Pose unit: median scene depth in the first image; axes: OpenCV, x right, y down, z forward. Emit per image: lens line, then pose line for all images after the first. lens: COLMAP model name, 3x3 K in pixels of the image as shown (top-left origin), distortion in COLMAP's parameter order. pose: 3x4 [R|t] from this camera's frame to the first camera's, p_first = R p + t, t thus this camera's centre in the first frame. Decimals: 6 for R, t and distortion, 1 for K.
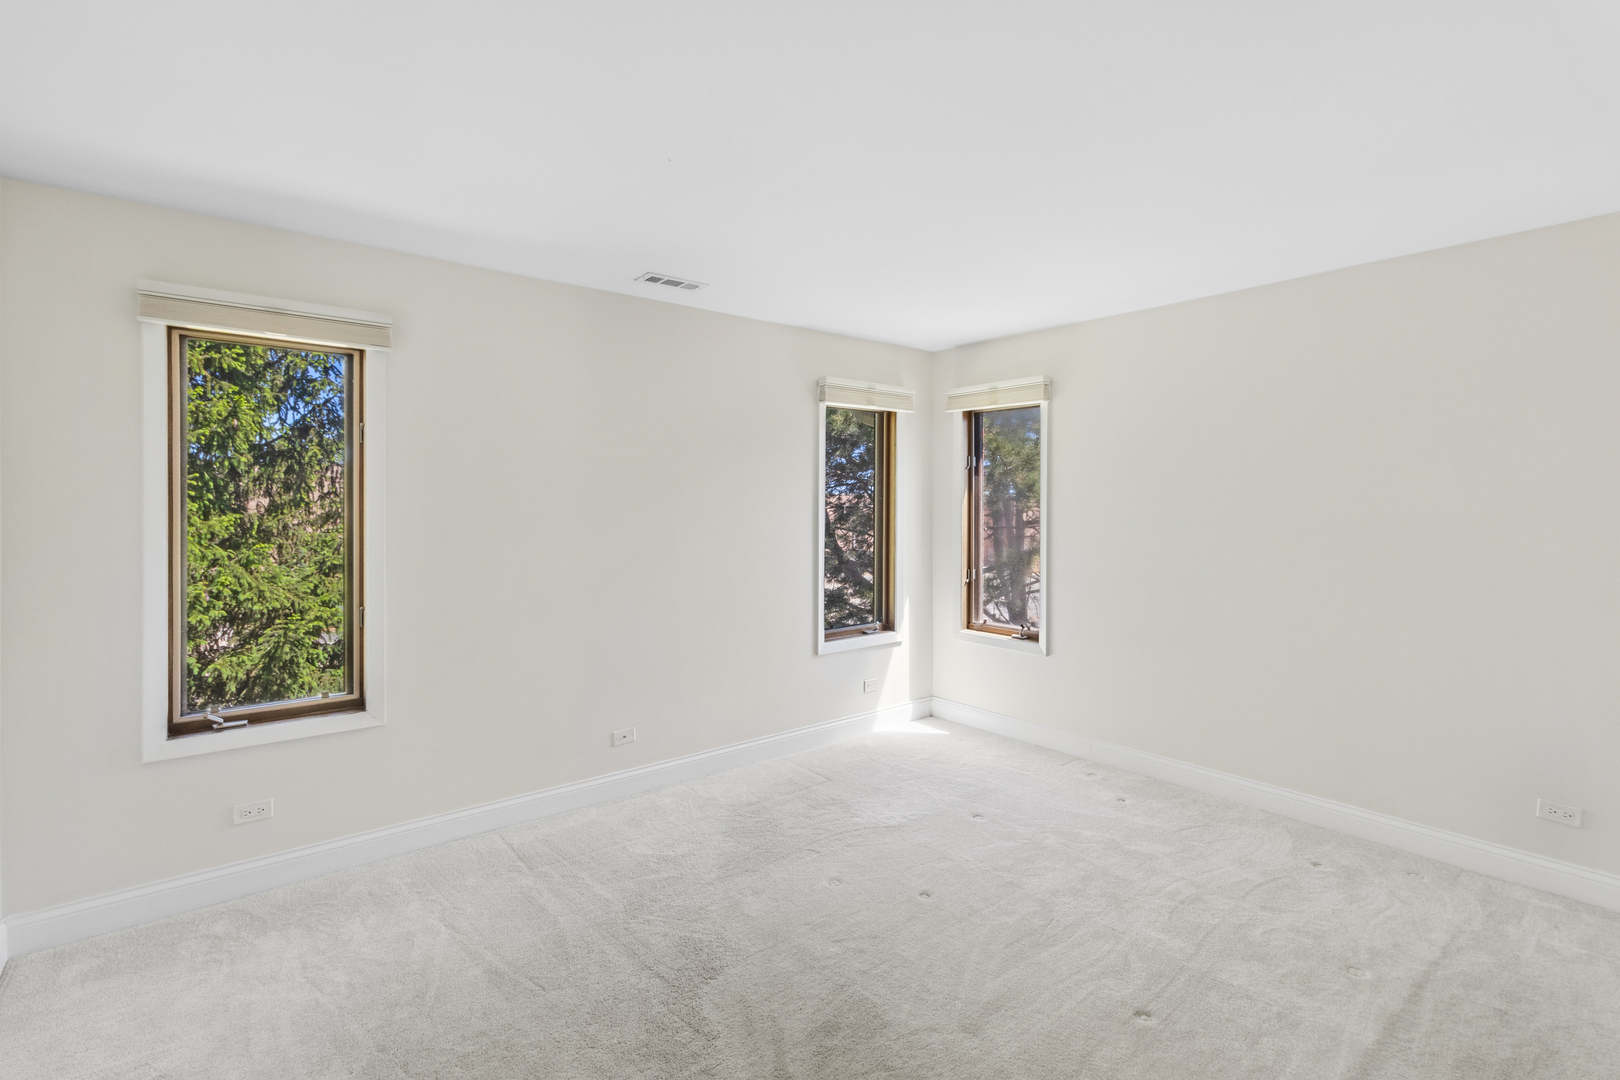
lens RADIAL K [[768.3, 0, 833.4], [0, 768.3, 508.9], [0, 0, 1]] dist [-0.000331, 0.000023]
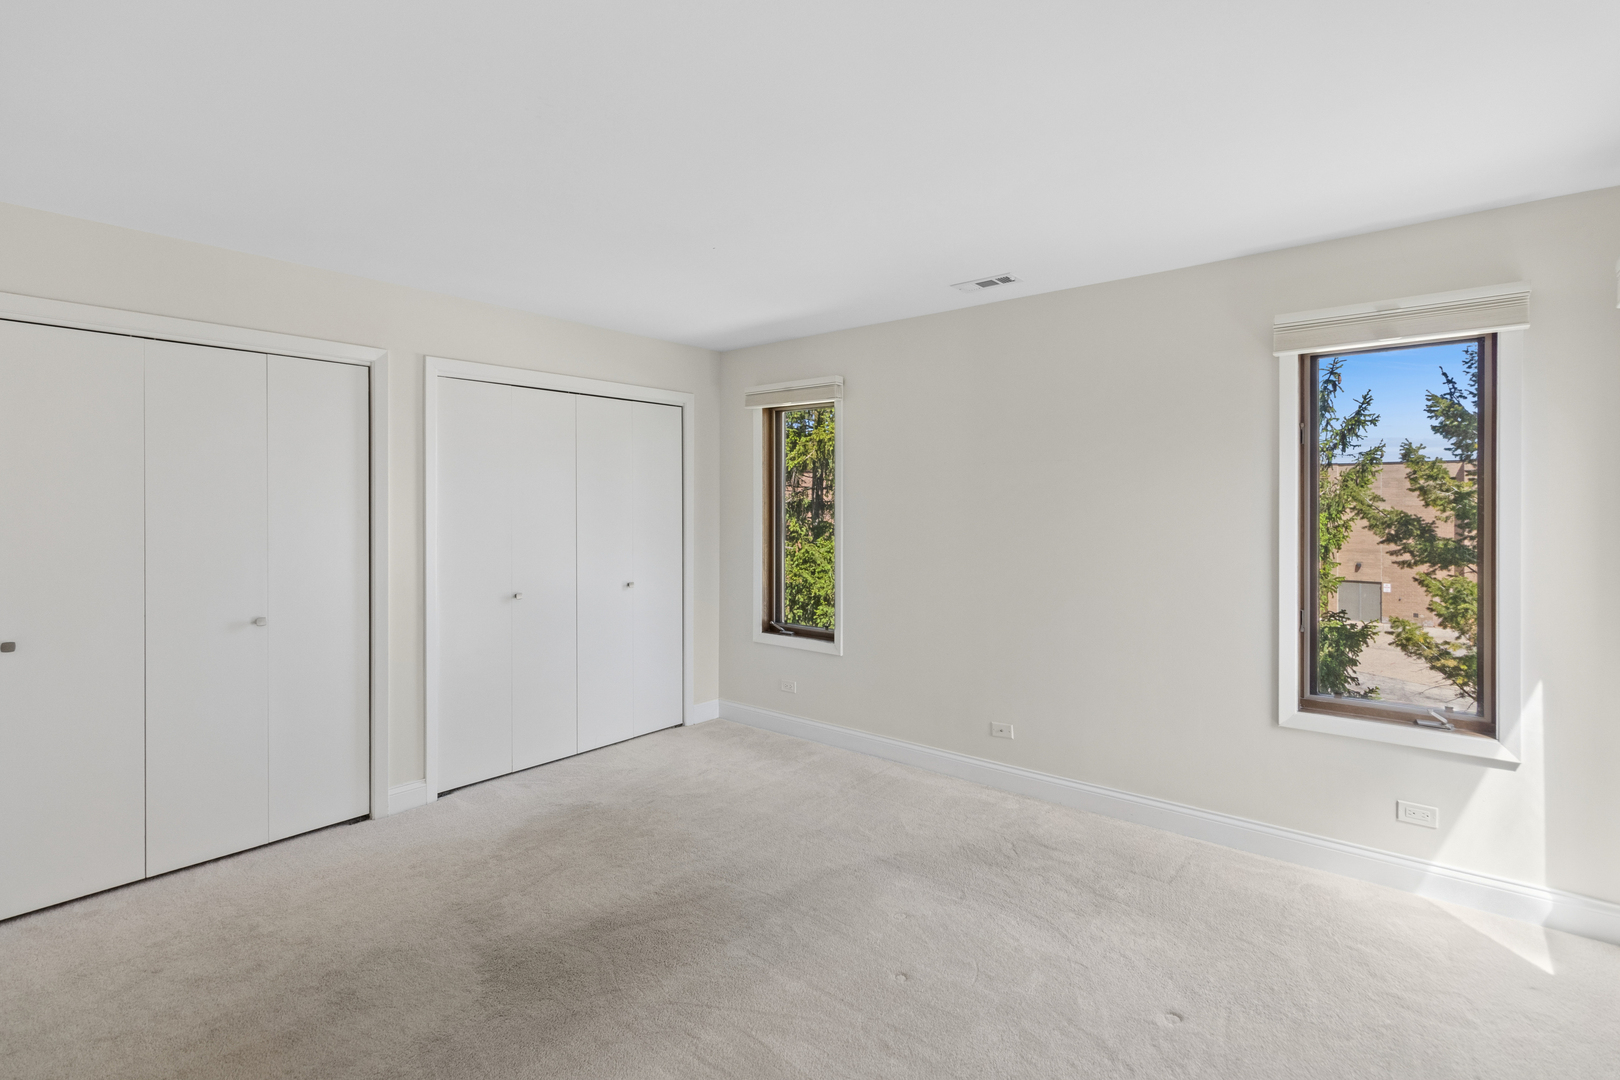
lens RADIAL K [[768.3, 0, 825.0], [0, 768.3, 504.2], [0, 0, 1]] dist [-0.000331, 0.000023]
pose [[0.181564, -0.000114, -0.983379, 0.721452], [-0.003070, 0.999995, -0.000682, -0.005628], [0.983374, 0.003142, 0.181563, 0.599950]]
